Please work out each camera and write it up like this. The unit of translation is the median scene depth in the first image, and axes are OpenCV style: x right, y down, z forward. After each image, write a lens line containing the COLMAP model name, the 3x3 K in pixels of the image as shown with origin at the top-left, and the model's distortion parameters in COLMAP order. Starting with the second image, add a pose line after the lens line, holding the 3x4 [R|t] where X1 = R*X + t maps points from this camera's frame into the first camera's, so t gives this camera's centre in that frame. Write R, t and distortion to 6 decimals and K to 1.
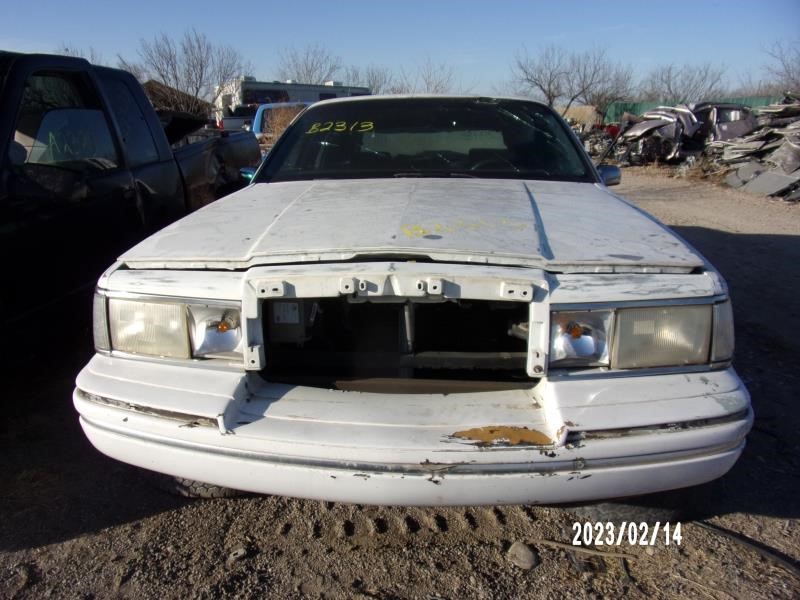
lens RADIAL K [[597.5, 0, 378.1], [0, 597.5, 301.7], [0, 0, 1]] dist [-0.026227, 0.009247]
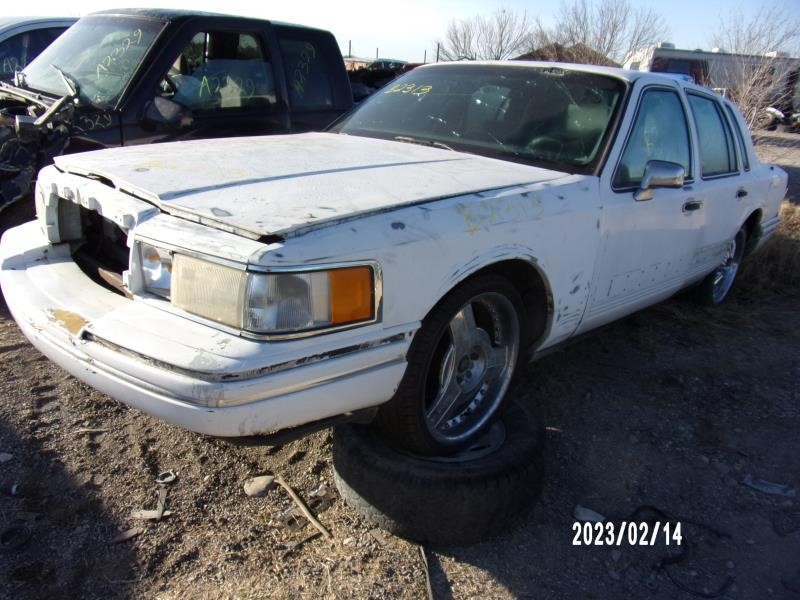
lens RADIAL K [[597.5, 0, 378.1], [0, 597.5, 301.7], [0, 0, 1]] dist [-0.026227, 0.009247]
pose [[0.767400, 0.270691, -0.581225, 1.302225], [-0.240188, 0.961868, 0.130843, -0.129347], [0.594480, 0.039194, 0.803155, 0.319991]]
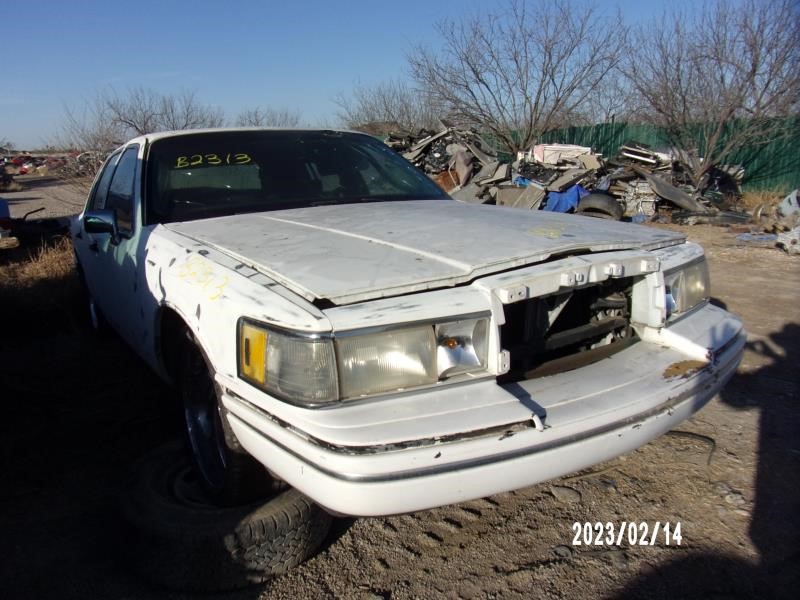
lens RADIAL K [[597.5, 0, 378.1], [0, 597.5, 301.7], [0, 0, 1]] dist [-0.026227, 0.009247]
pose [[0.785738, -0.158232, 0.597979, -0.992785], [0.196206, 0.980561, 0.001654, -0.055852], [-0.586616, 0.116028, 0.801510, 0.271563]]
